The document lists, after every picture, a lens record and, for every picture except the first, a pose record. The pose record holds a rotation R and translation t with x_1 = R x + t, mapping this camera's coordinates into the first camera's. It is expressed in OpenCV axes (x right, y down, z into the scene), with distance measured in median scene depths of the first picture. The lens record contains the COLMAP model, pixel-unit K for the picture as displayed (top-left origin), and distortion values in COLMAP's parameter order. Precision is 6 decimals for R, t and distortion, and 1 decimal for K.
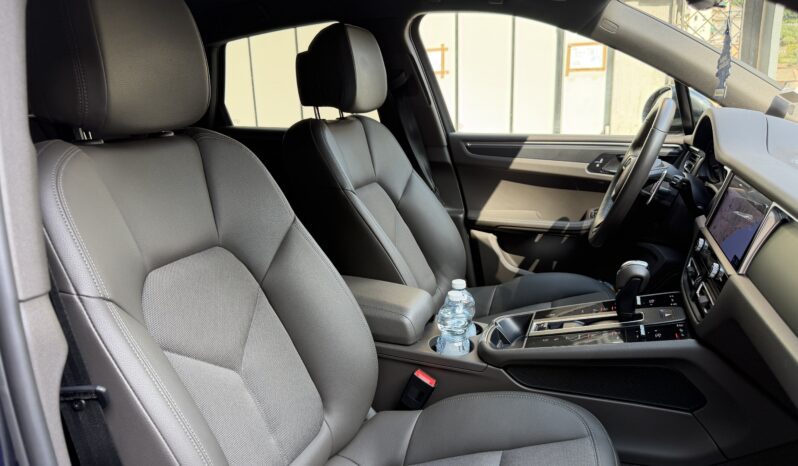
lens RADIAL K [[568.7, 0, 393.0], [0, 568.7, 234.8], [0, 0, 1]] dist [0.038727, -0.049961]
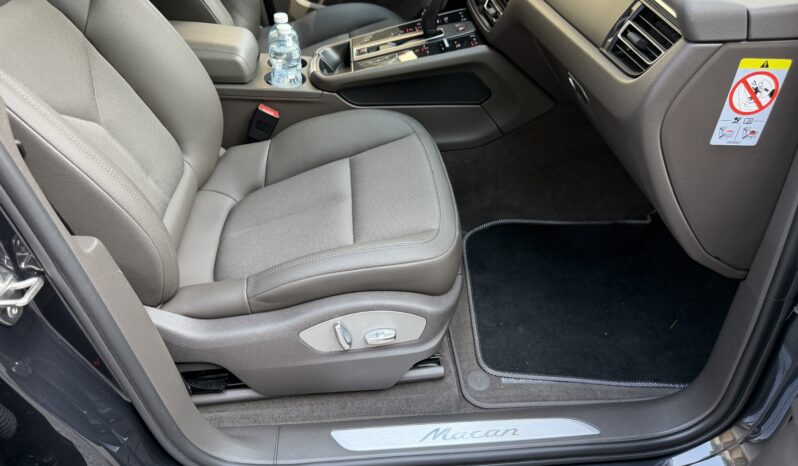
lens RADIAL K [[568.7, 0, 392.2], [0, 568.7, 236.7], [0, 0, 1]] dist [0.038727, -0.049961]
pose [[0.909147, -0.219203, 0.354121, -0.169588], [0.050295, 0.901845, 0.429122, 0.009892], [-0.413427, -0.372324, 0.830935, -0.103829]]
